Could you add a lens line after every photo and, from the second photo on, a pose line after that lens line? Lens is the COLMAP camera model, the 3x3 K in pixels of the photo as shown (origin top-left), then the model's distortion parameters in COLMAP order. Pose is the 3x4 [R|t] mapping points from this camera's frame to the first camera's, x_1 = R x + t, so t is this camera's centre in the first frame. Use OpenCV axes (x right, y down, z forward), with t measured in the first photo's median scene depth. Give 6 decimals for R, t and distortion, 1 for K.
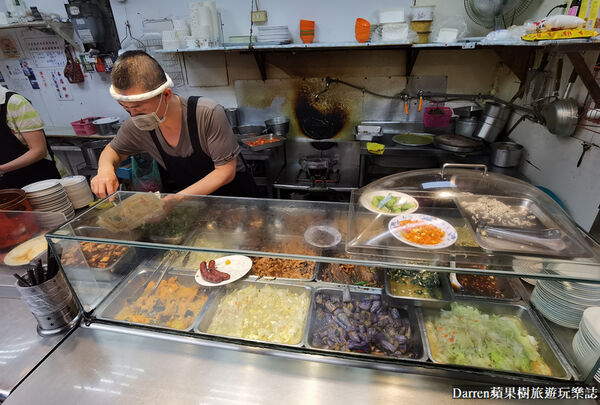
lens RADIAL K [[310.3, 0, 302.6], [0, 310.3, 204.4], [0, 0, 1]] dist [-0.046129, 0.017105]
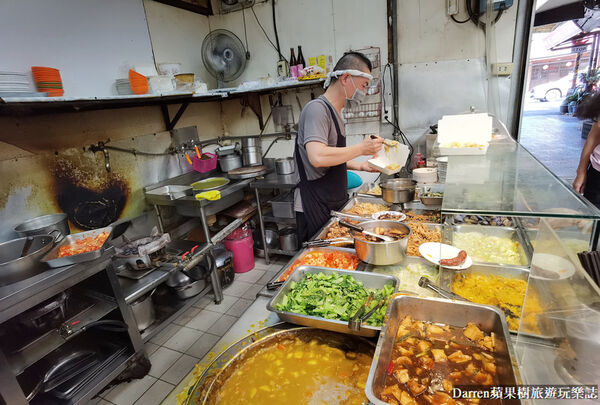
lens RADIAL K [[310.3, 0, 302.6], [0, 310.3, 204.4], [0, 0, 1]] dist [-0.046129, 0.017105]
pose [[0.265544, -0.301011, 0.915903, -0.512146], [0.528702, 0.839886, 0.122743, -0.117854], [-0.806201, 0.451646, 0.382172, 0.393240]]
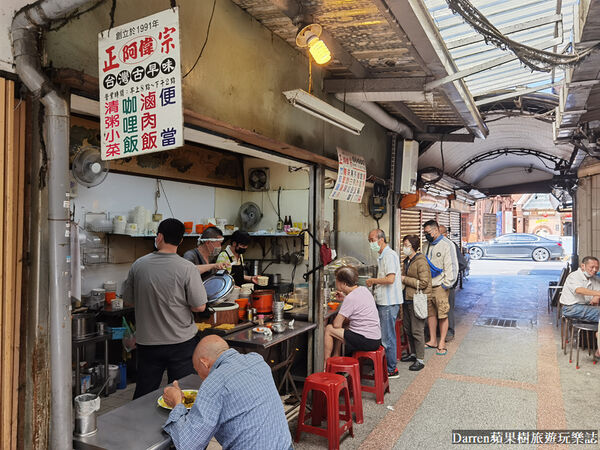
lens RADIAL K [[475.2, 0, 298.8], [0, 475.2, 224.8], [0, 0, 1]] dist [-0.001092, 0.004080]
pose [[0.297442, 0.037694, 0.953995, -2.183631], [0.431485, 0.886046, -0.169540, 0.131565], [-0.851674, 0.462063, 0.247283, -0.181294]]
